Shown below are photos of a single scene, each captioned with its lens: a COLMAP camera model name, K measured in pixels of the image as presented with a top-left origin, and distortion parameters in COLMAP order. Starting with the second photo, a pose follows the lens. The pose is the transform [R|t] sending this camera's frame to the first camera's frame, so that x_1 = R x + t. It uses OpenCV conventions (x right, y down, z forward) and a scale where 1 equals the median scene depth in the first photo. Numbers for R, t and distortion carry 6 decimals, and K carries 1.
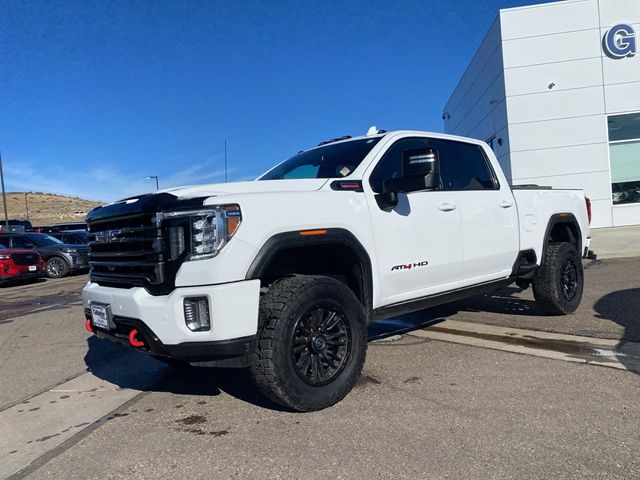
lens RADIAL K [[496.0, 0, 320.0], [0, 496.0, 240.0], [0, 0, 1]] dist [0.007702, -0.004714]
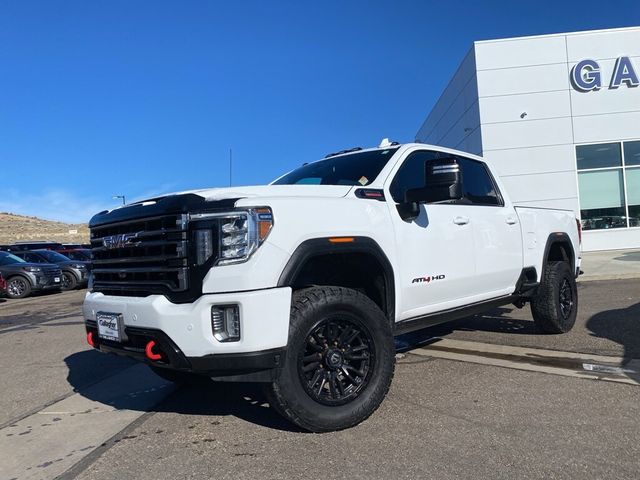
lens RADIAL K [[496.0, 0, 320.0], [0, 496.0, 240.0], [0, 0, 1]] dist [0.007702, -0.004714]
pose [[0.997192, 0.015492, 0.073272, -0.106595], [-0.011703, 0.998586, -0.051856, 0.029891], [-0.073971, 0.050853, 0.995963, 0.041945]]
